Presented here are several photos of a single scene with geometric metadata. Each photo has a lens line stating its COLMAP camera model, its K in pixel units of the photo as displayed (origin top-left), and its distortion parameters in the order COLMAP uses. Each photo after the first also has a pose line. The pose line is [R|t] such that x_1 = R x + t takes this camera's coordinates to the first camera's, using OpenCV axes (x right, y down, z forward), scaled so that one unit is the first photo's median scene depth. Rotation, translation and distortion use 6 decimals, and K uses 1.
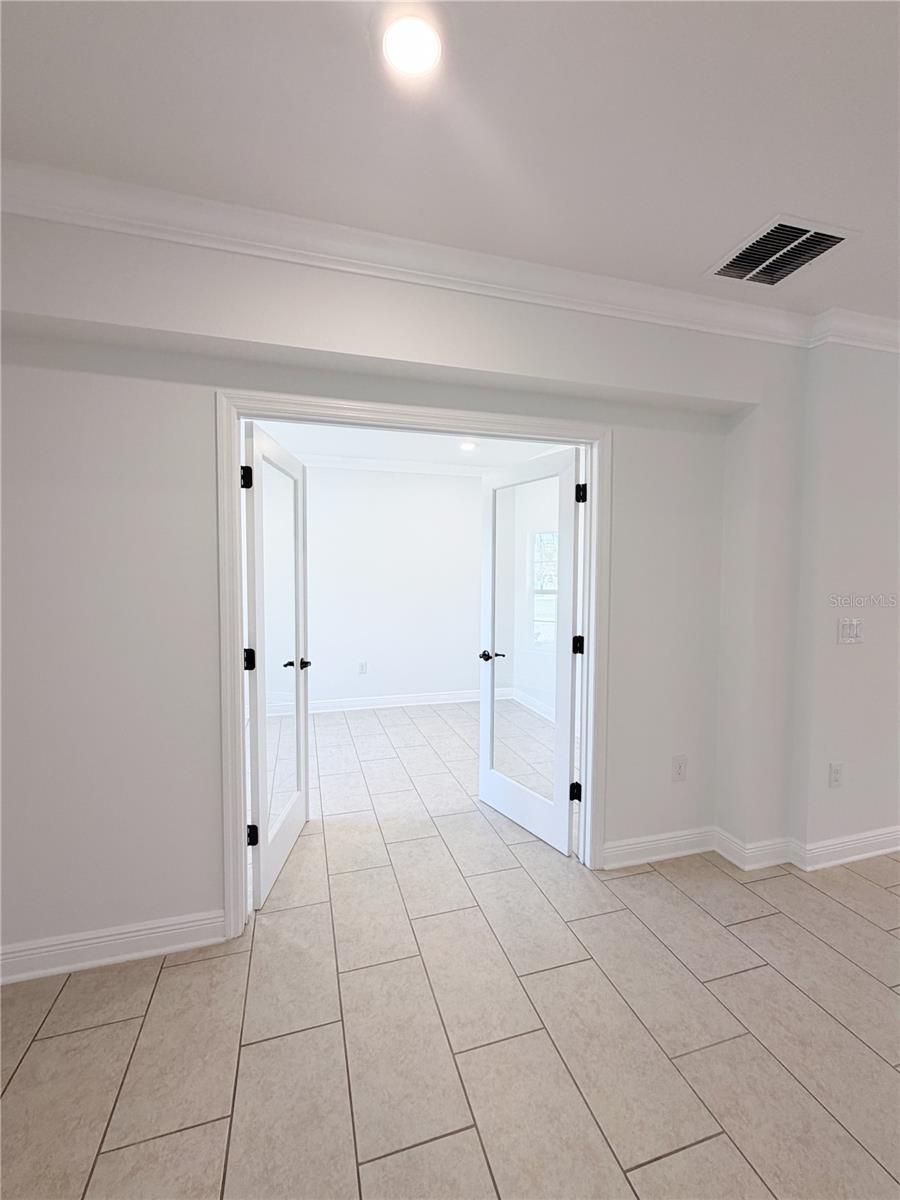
lens RADIAL K [[489.1, 0, 452.3], [0, 489.1, 597.2], [0, 0, 1]] dist [-0.000168, -0.000457]
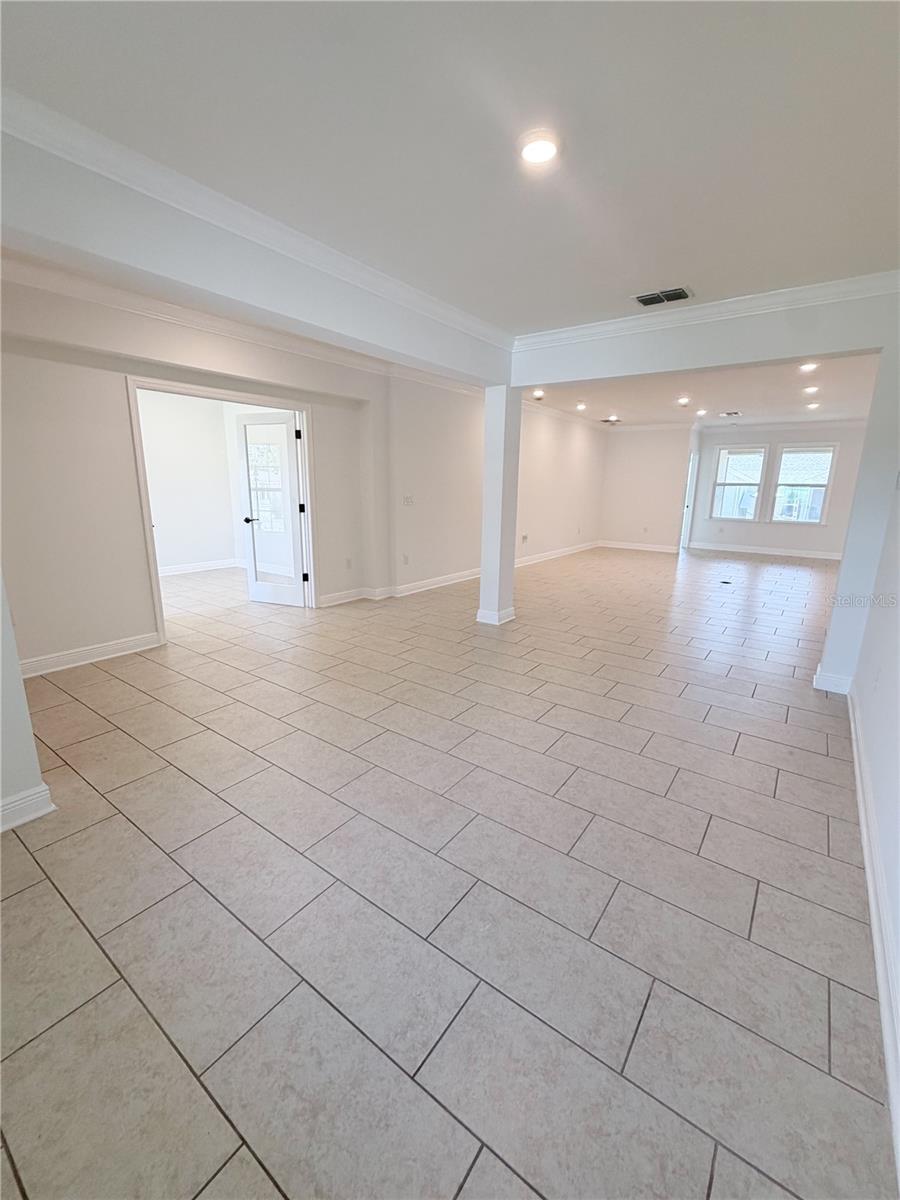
lens RADIAL K [[489.1, 0, 444.0], [0, 489.1, 601.4], [0, 0, 1]] dist [-0.000168, -0.000457]
pose [[0.801499, -0.133836, 0.582828, -0.553638], [0.020697, 0.980258, 0.196636, 0.090879], [-0.597638, -0.145541, 0.788445, -1.132865]]
